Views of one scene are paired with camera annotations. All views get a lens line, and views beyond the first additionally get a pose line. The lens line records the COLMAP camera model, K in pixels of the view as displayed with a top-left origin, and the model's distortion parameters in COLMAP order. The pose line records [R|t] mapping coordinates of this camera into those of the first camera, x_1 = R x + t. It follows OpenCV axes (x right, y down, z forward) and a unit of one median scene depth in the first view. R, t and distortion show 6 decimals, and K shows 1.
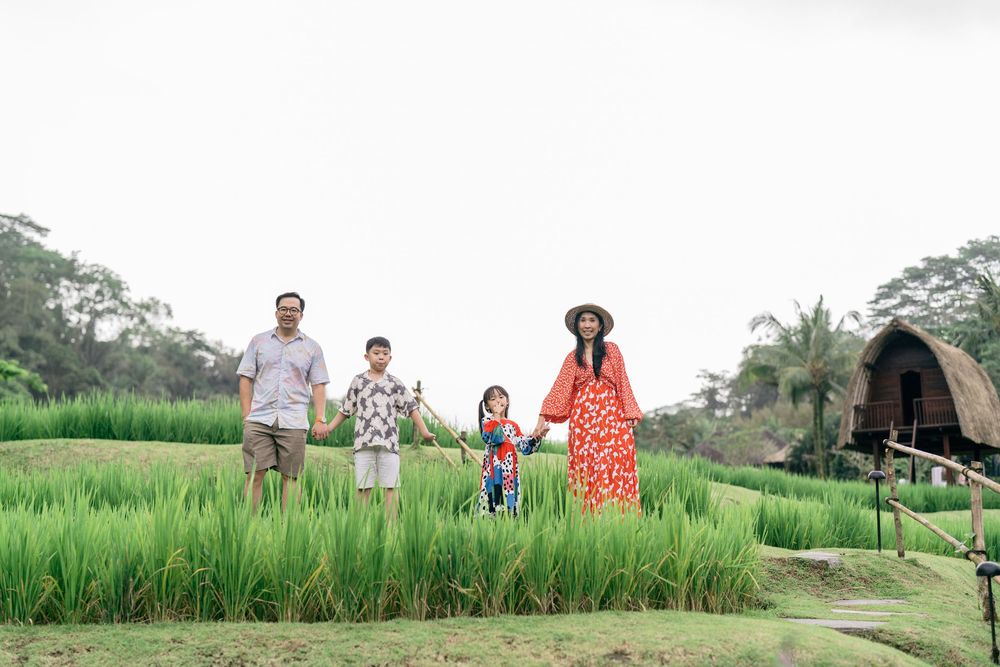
lens RADIAL K [[1394.2, 0, 495.1], [0, 1394.2, 326.9], [0, 0, 1]] dist [-0.012247, 0.084689]
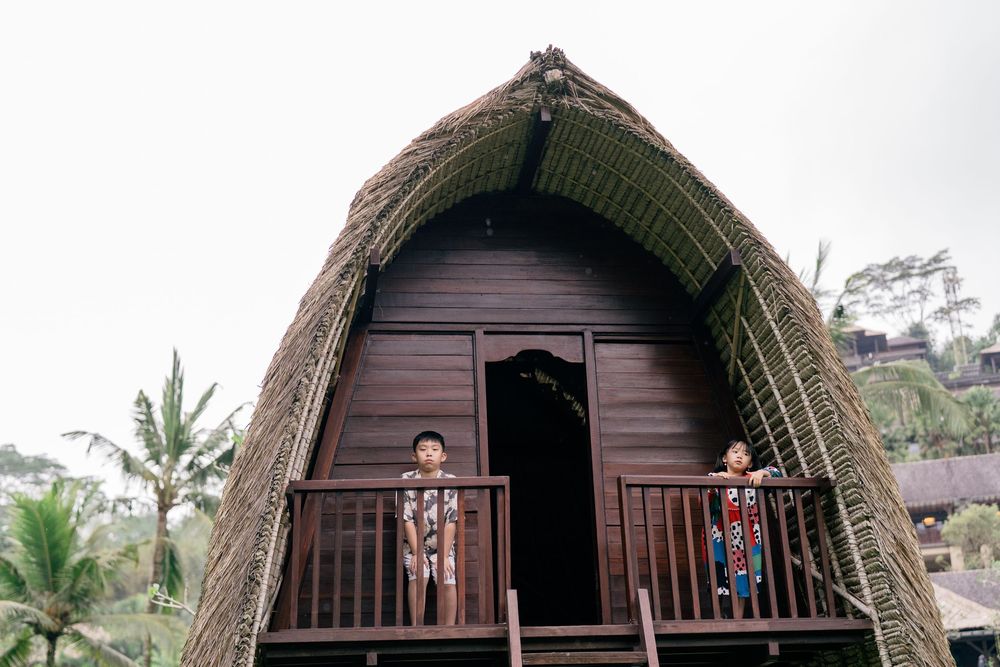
lens RADIAL K [[1394.2, 0, 495.1], [0, 1394.2, 326.9], [0, 0, 1]] dist [-0.012247, 0.084689]
pose [[0.756885, 0.198636, 0.622631, 0.025115], [-0.090795, 0.975413, -0.200811, 0.010542], [-0.647211, 0.095459, 0.756310, 0.128767]]
